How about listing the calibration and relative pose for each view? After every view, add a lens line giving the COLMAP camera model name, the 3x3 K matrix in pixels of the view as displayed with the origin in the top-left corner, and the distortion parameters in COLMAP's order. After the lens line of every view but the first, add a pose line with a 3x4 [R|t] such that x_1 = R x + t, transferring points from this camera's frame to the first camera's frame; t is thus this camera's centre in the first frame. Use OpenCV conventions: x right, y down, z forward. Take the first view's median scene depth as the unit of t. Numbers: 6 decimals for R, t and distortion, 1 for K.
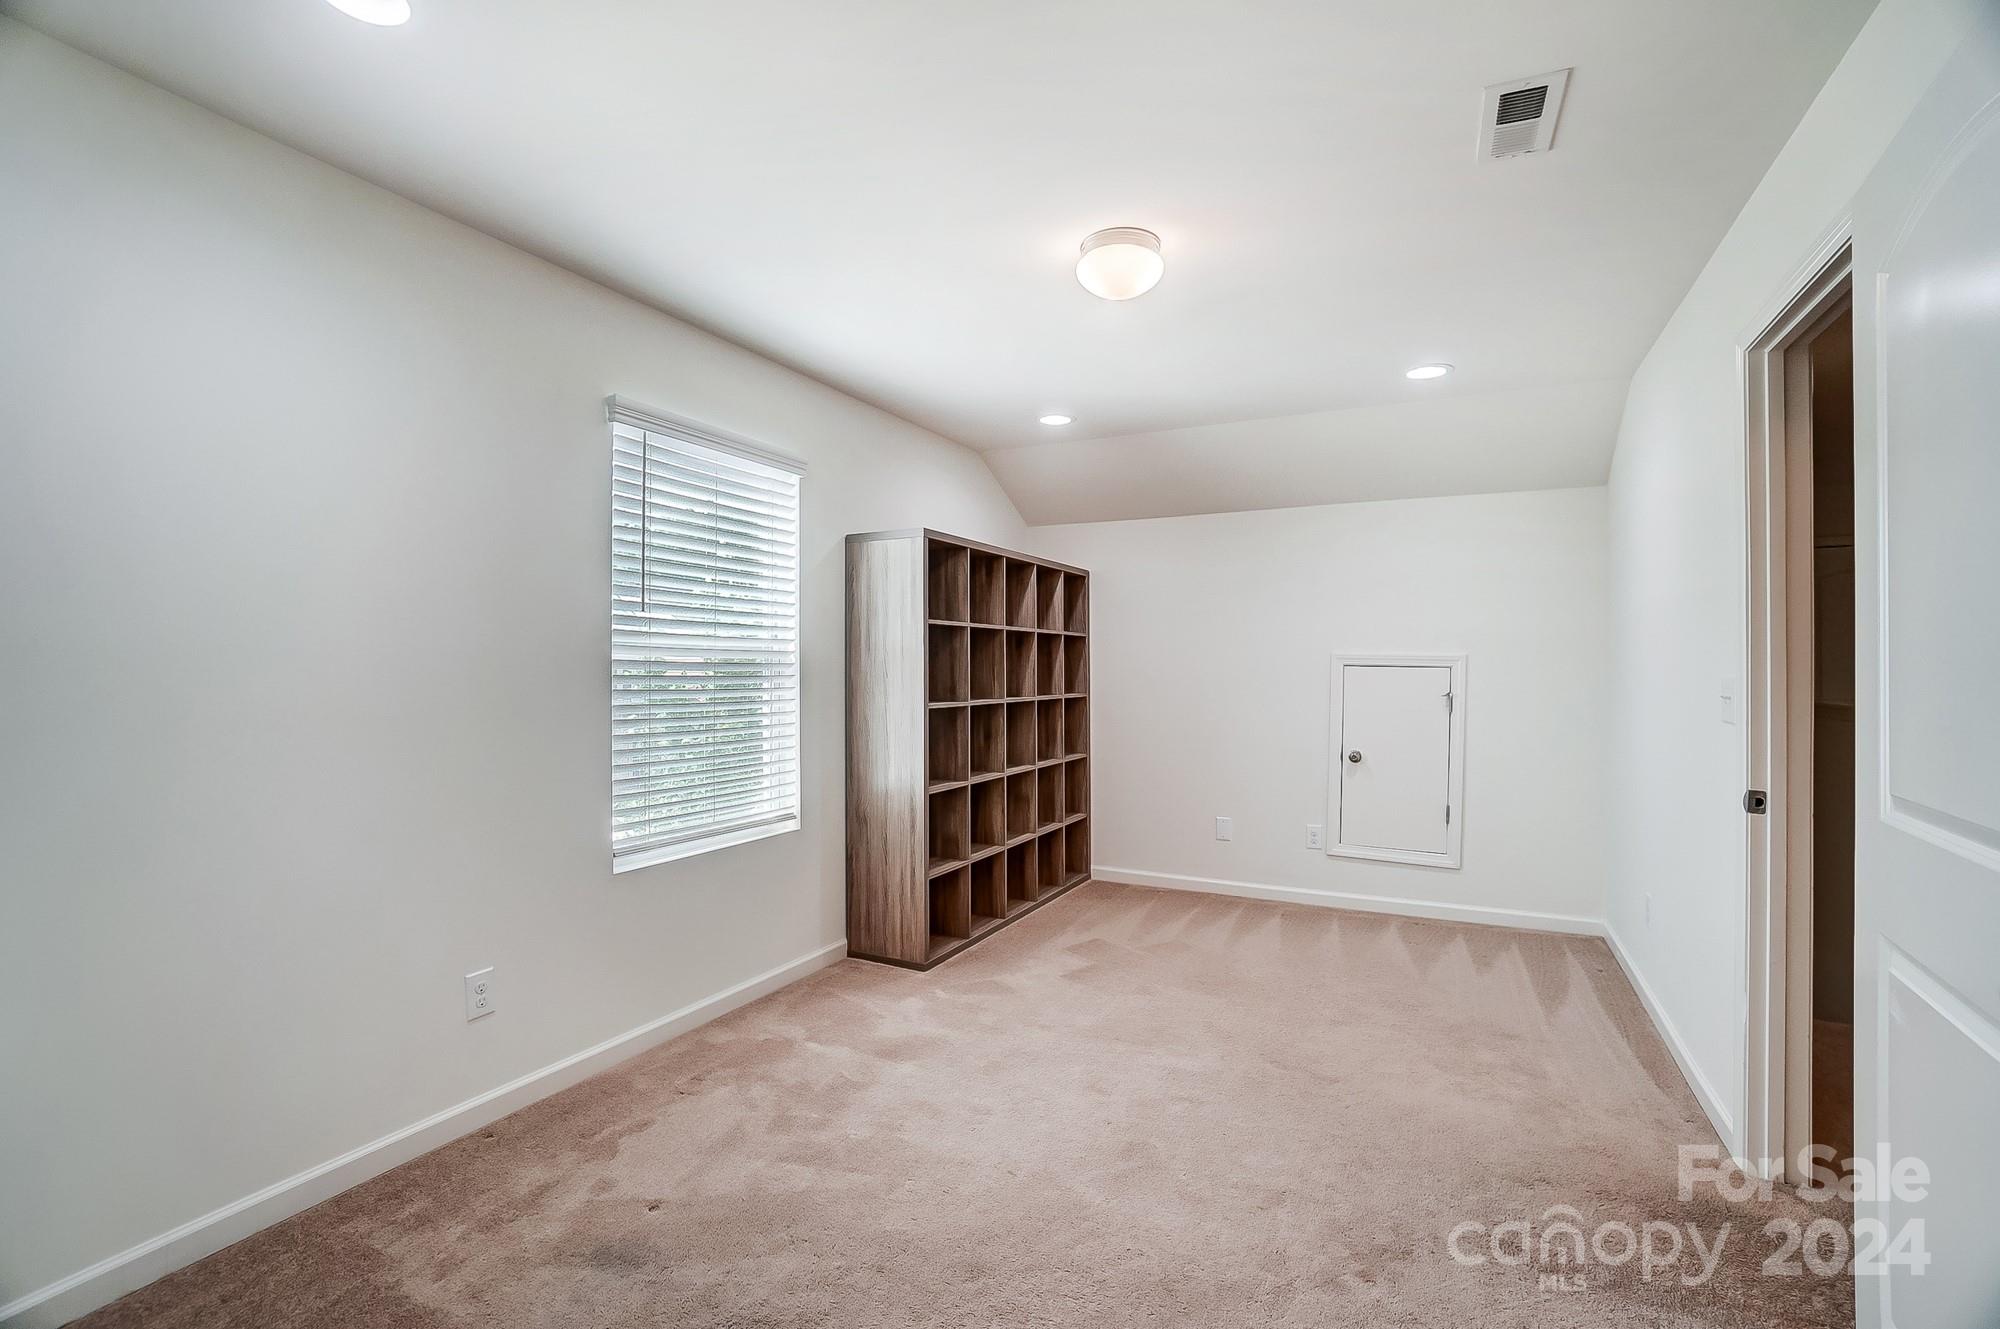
lens RADIAL K [[881.2, 0, 994.8], [0, 881.2, 662.4], [0, 0, 1]] dist [-0.064332, 0.022525]
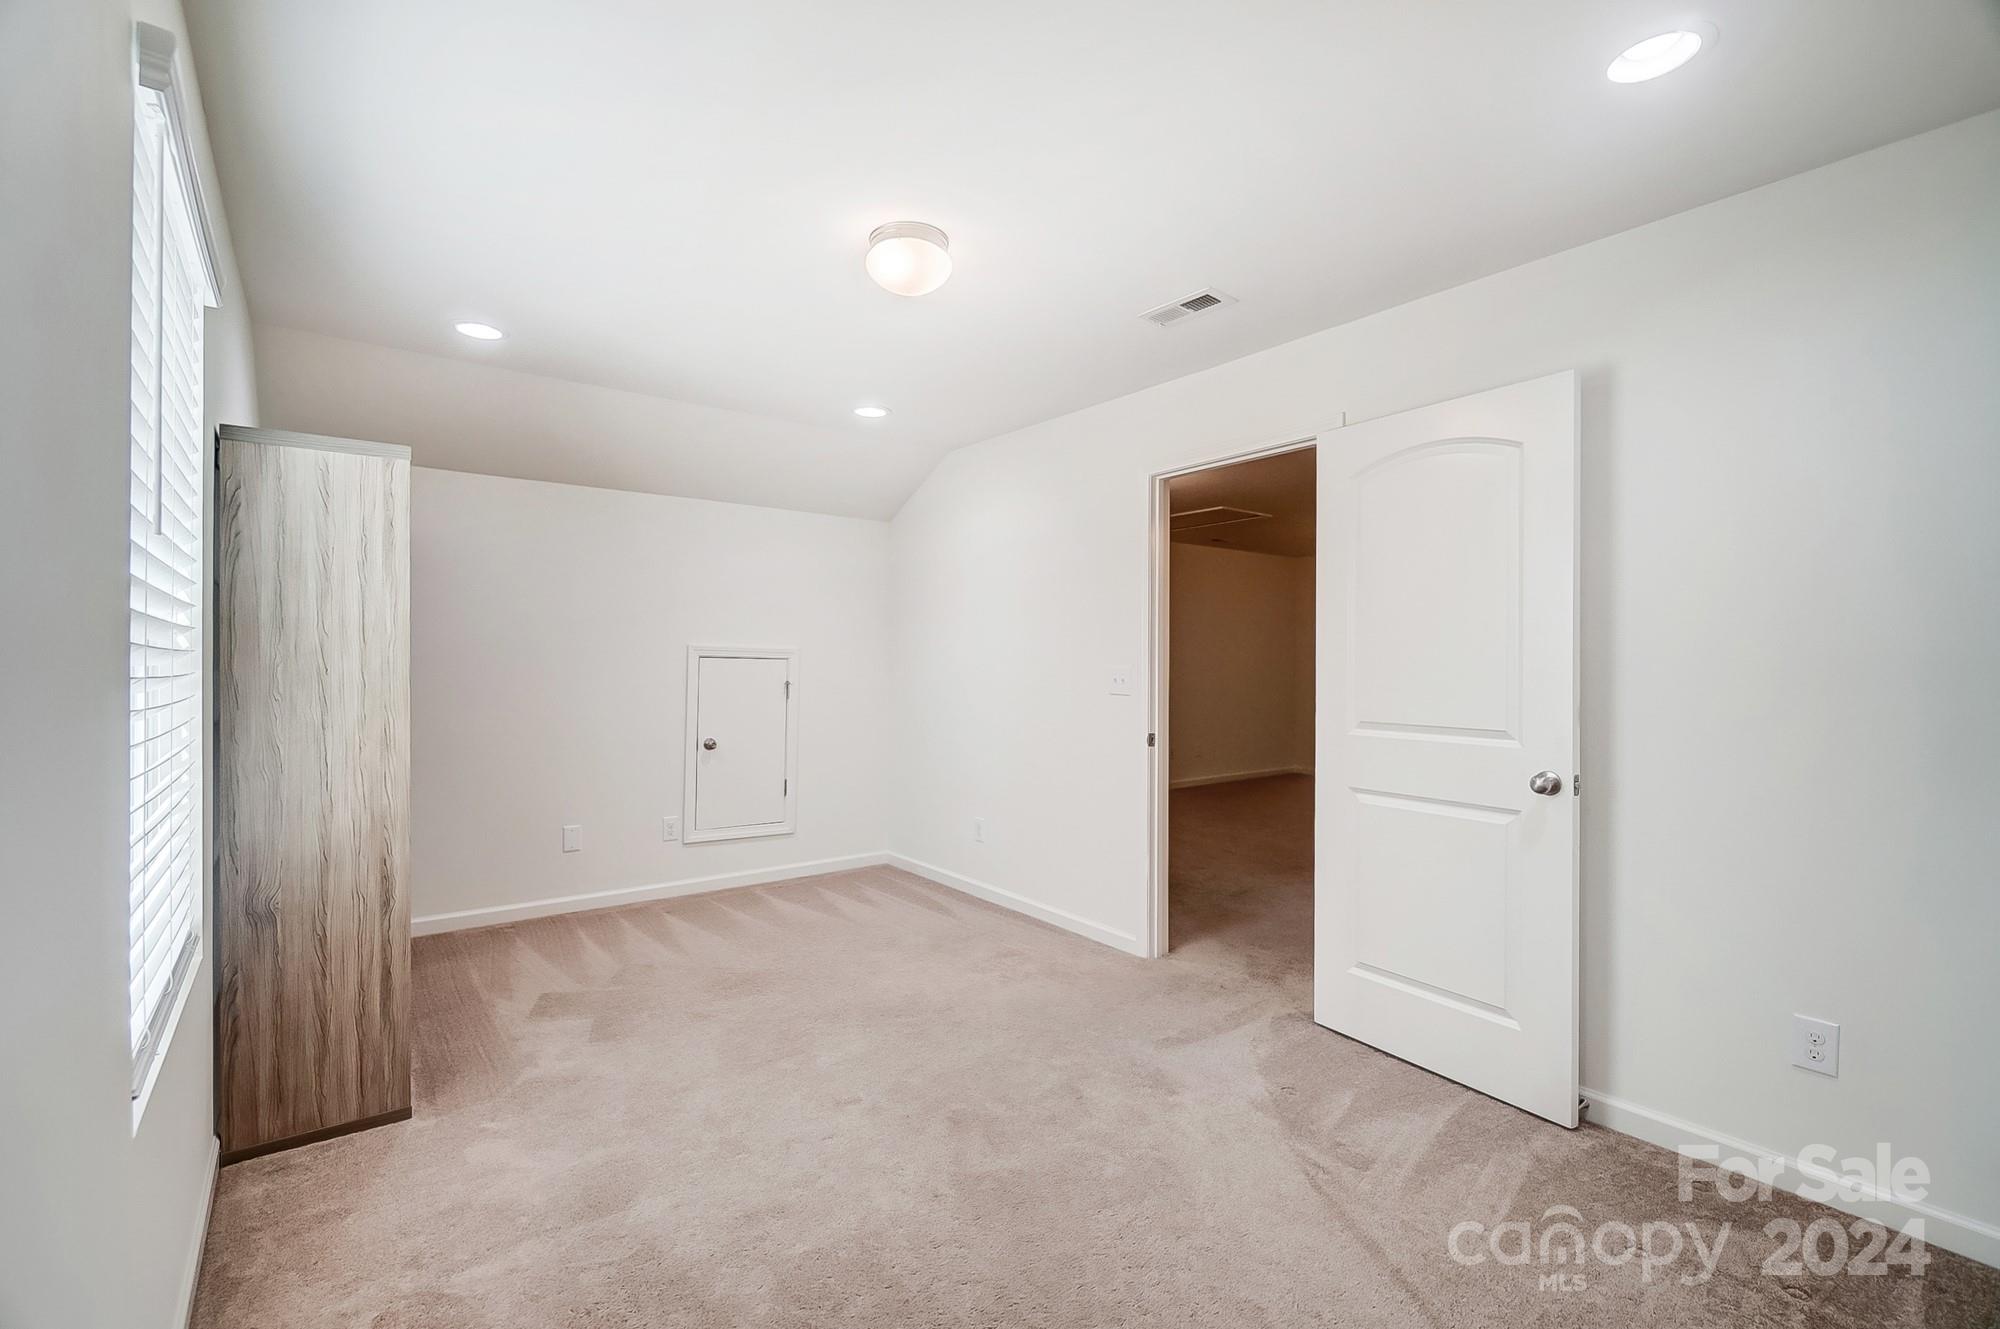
lens RADIAL K [[865.0, 0, 983.3], [0, 865.0, 657.5], [0, 0, 1]] dist [-0.001489, -0.000128]
pose [[0.428372, 0.003434, 0.903596, -0.469315], [-0.009724, 0.999952, 0.000810, 0.000224], [-0.903550, -0.009134, 0.428385, 0.318883]]
